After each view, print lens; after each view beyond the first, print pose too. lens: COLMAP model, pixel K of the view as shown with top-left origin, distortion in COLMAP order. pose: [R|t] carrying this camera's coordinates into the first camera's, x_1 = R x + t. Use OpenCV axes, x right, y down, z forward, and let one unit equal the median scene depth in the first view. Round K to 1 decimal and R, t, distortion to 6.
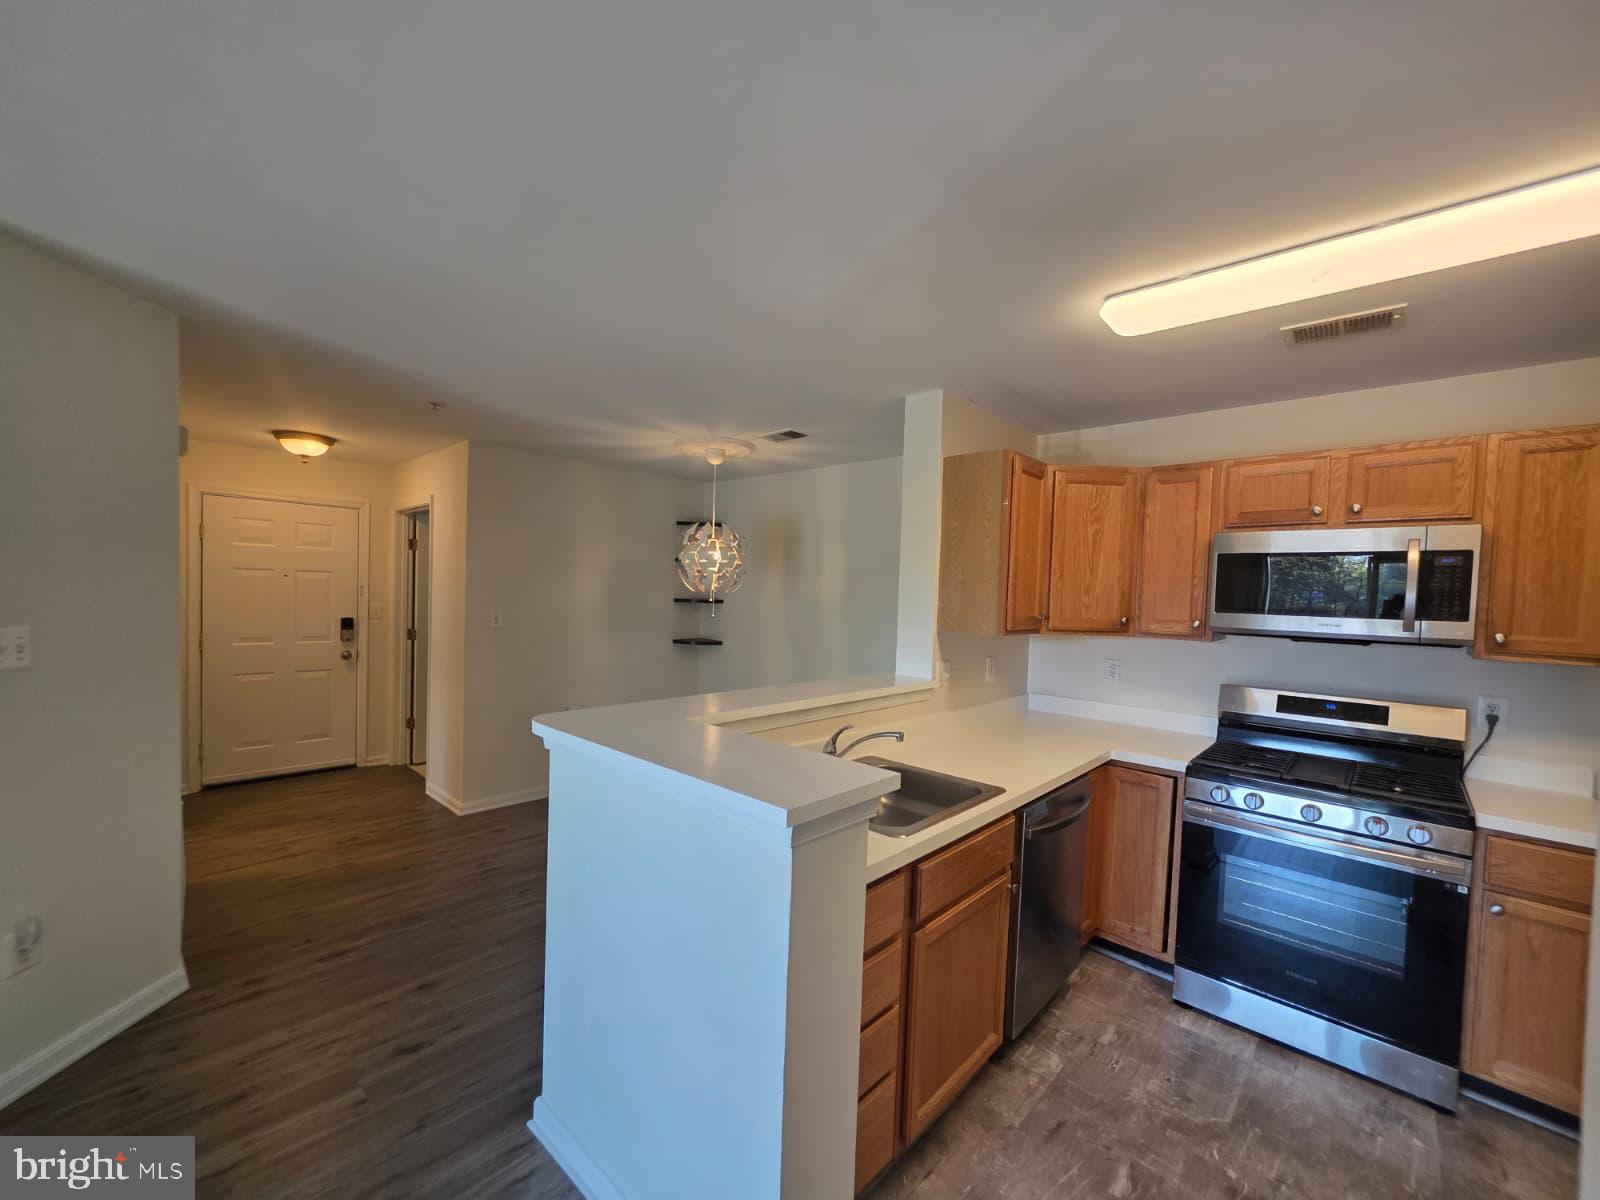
lens RADIAL K [[652.4, 0, 789.9], [0, 652.4, 611.8], [0, 0, 1]] dist [-0.001784, 0.000888]
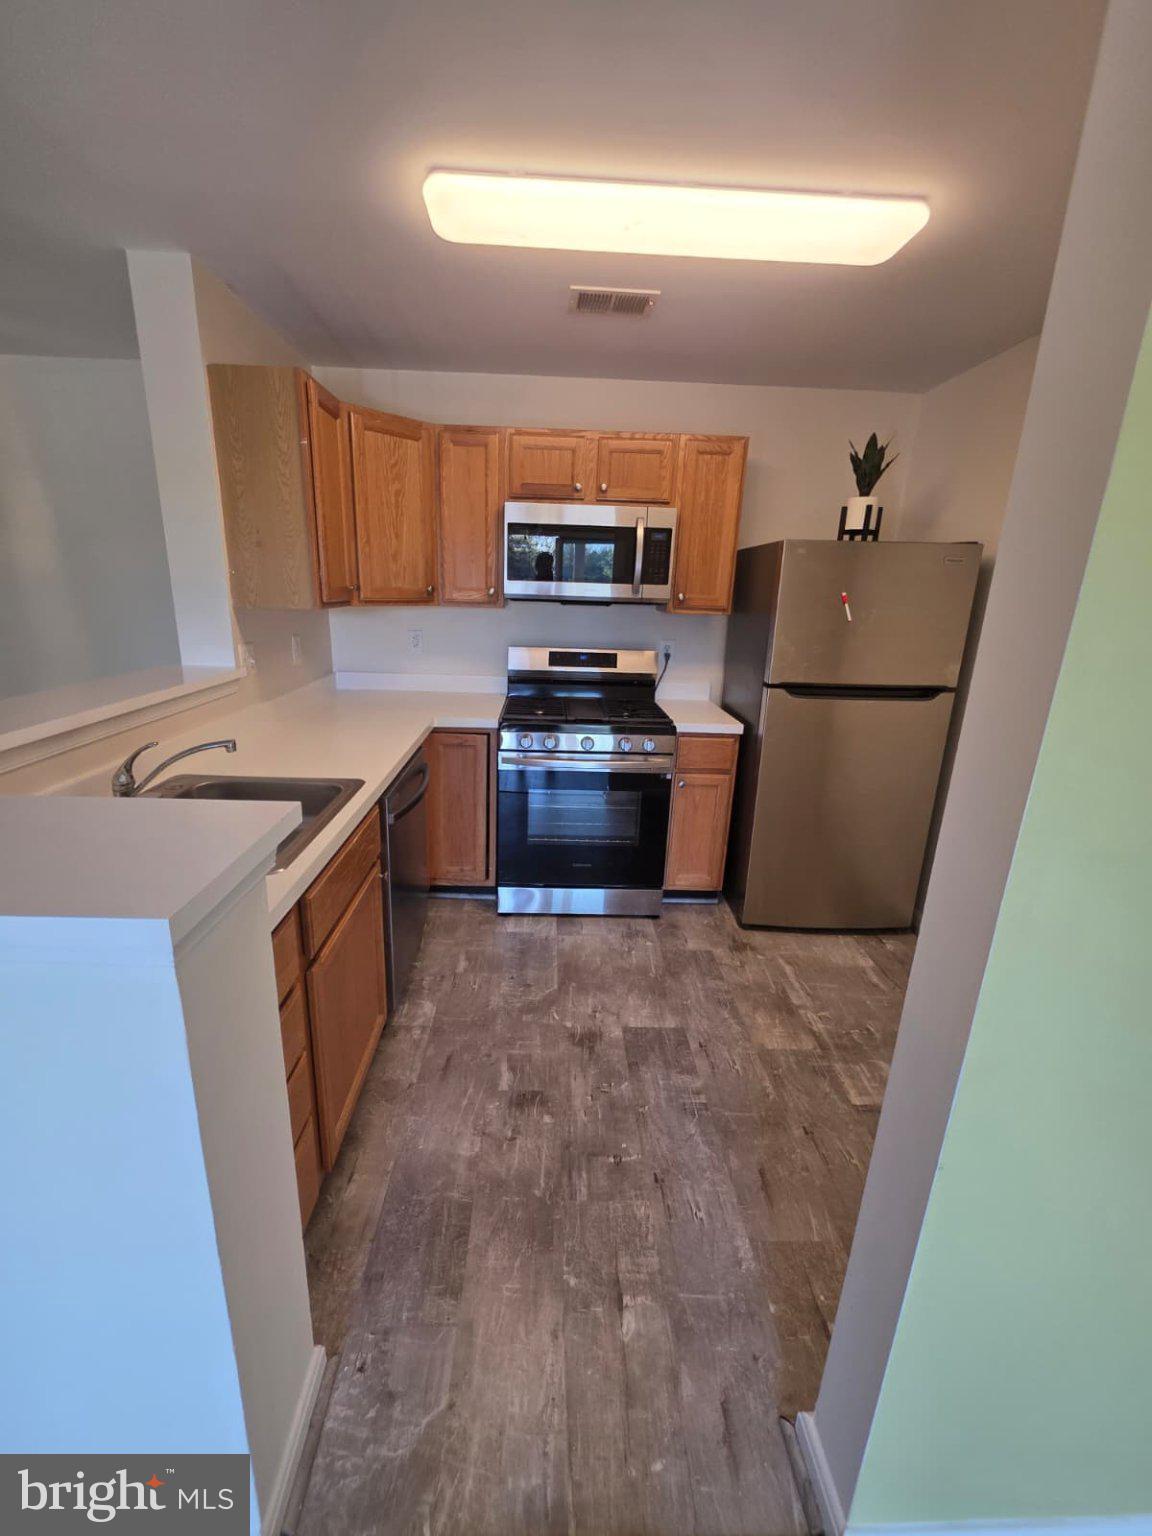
lens RADIAL K [[620.8, 0, 562.9], [0, 620.8, 757.5], [0, 0, 1]] dist [-0.000180, -0.000329]
pose [[0.711930, -0.198835, 0.673513, -0.045603], [0.014282, 0.962980, 0.269195, 0.009930], [-0.702105, -0.182029, 0.688414, 0.186617]]
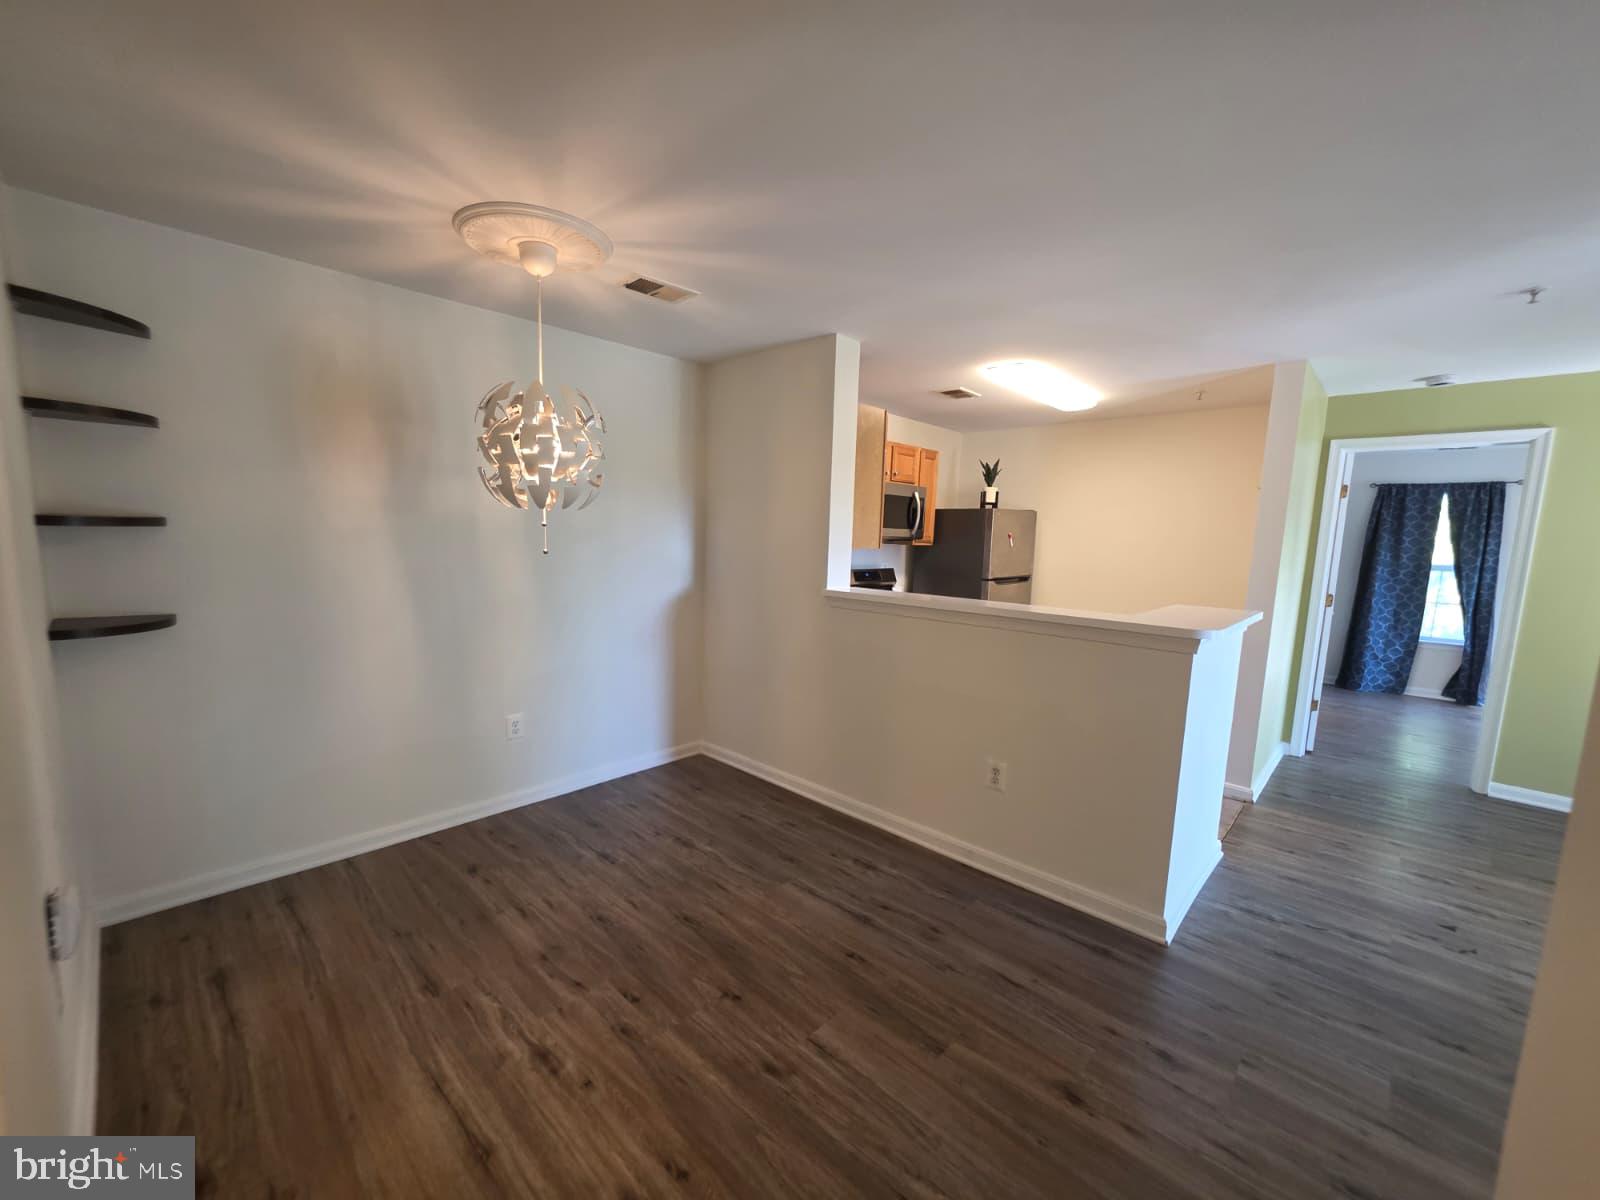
lens RADIAL K [[641.5, 0, 793.7], [0, 641.5, 619.2], [0, 0, 1]] dist [-0.001640, 0.000086]
pose [[0.006748, -0.169124, 0.985572, -1.185584], [0.001756, 0.985595, 0.169116, -0.051724], [-0.999976, 0.000589, 0.006948, 1.326316]]
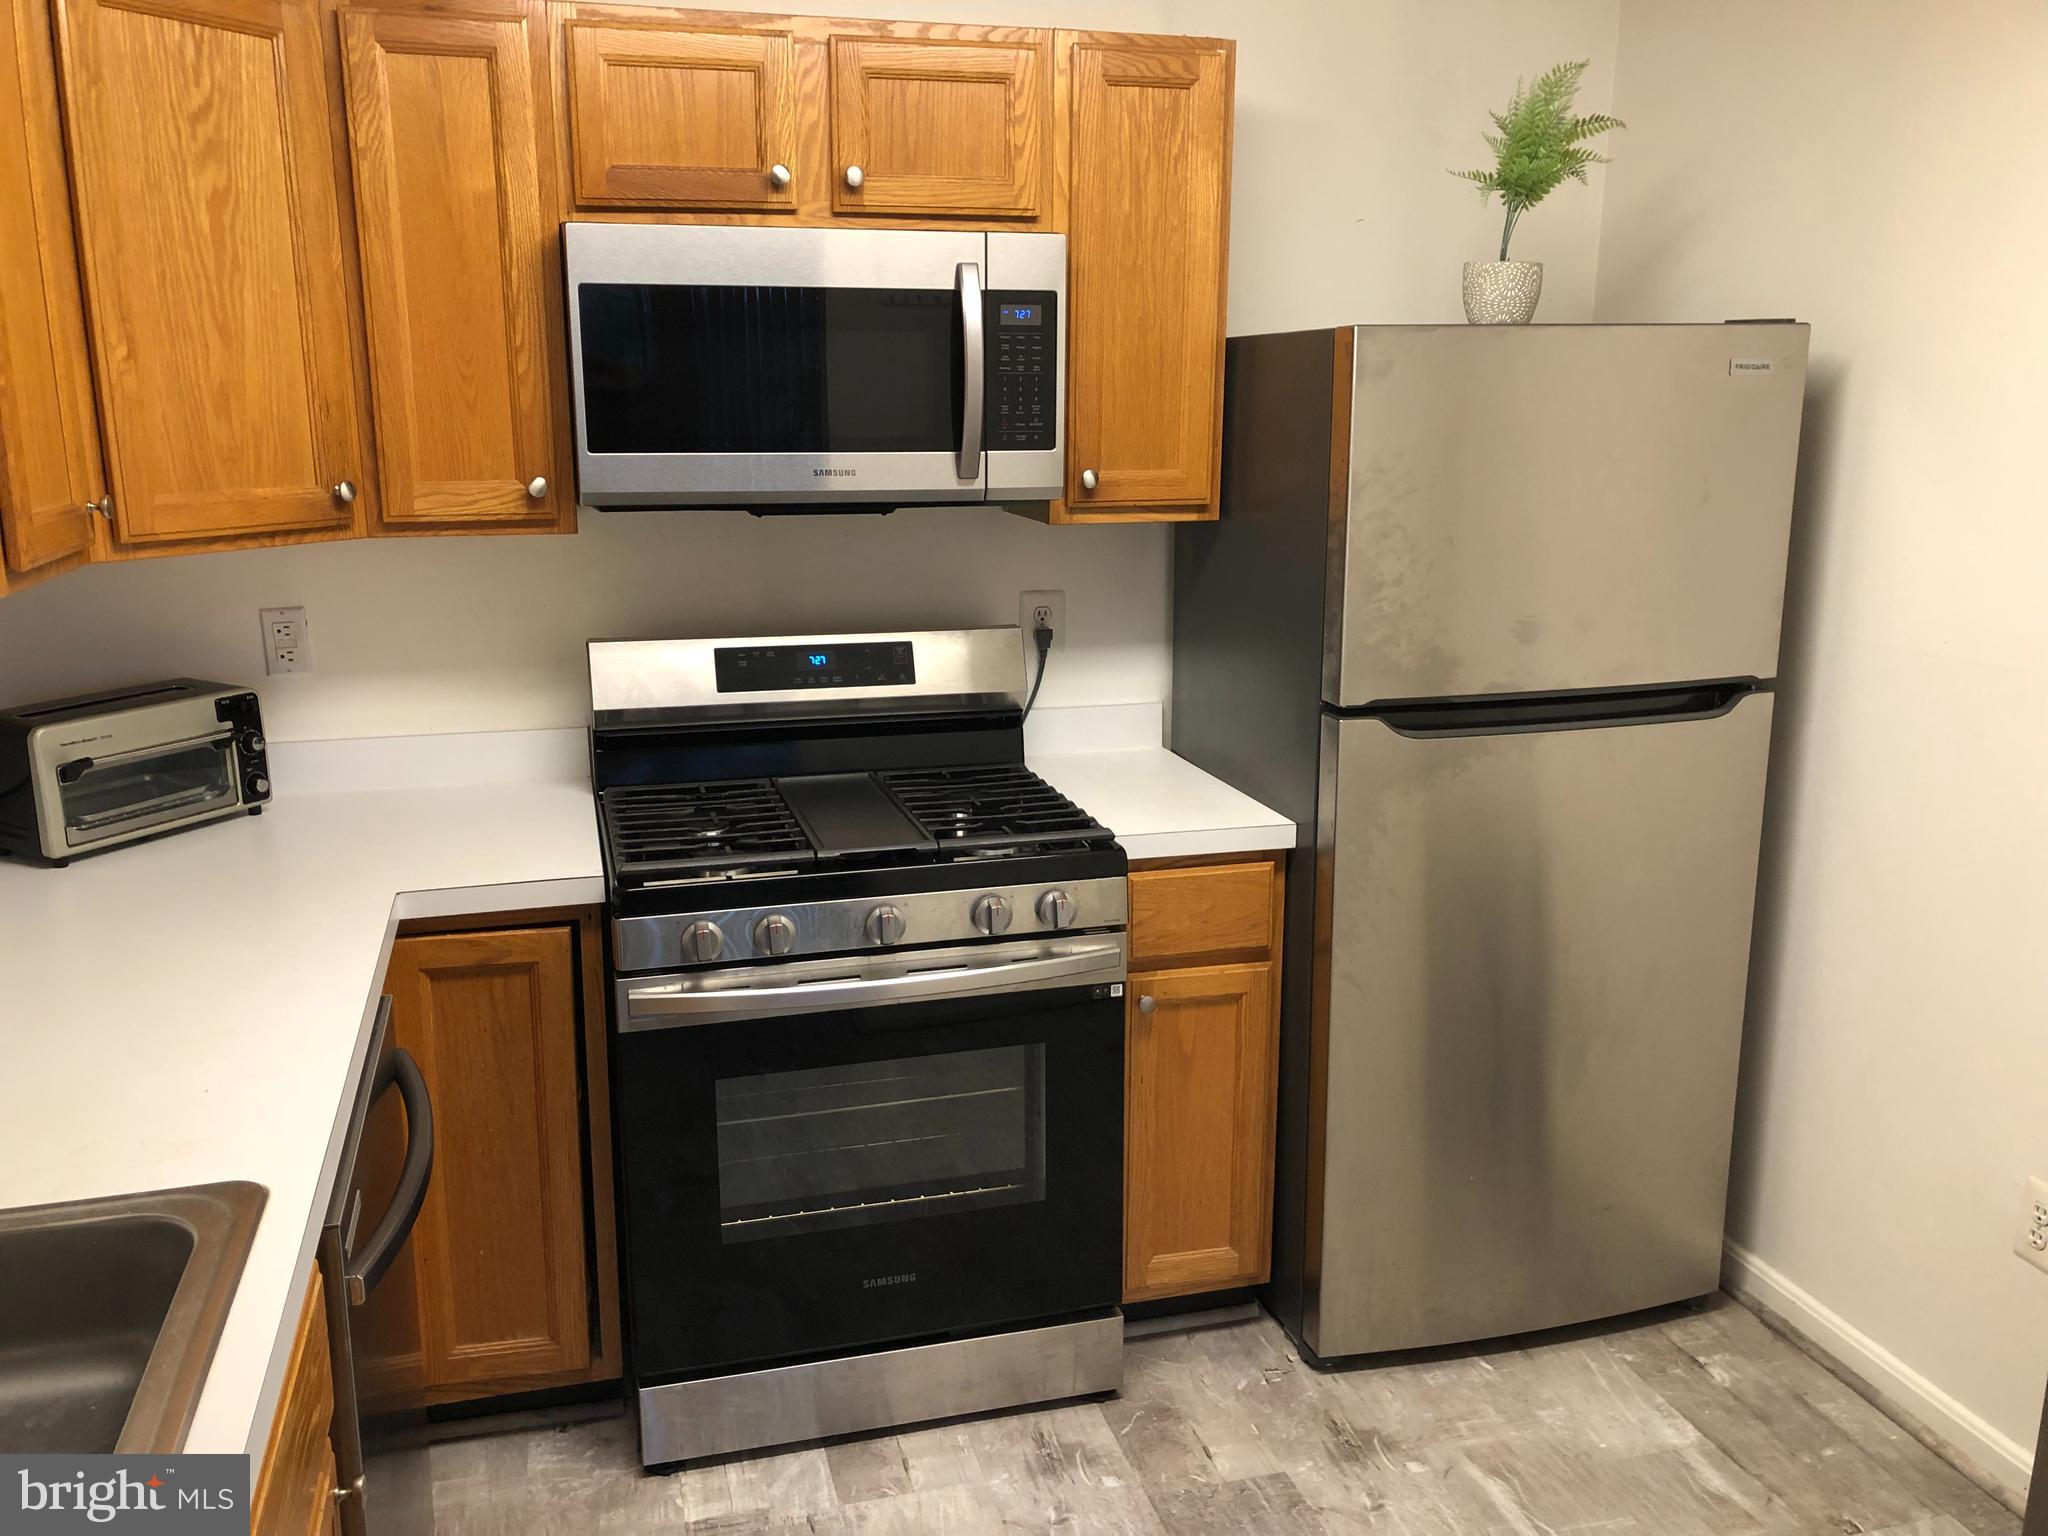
lens RADIAL K [[1679.7, 0, 1018.8], [0, 1679.7, 790.5], [0, 0, 1]] dist [0.015018, -0.004983]
pose [[0.518982, -0.229390, 0.823431, -0.041228], [0.044821, 0.969296, 0.241776, -0.037148], [-0.853609, -0.088571, 0.513329, 0.337931]]
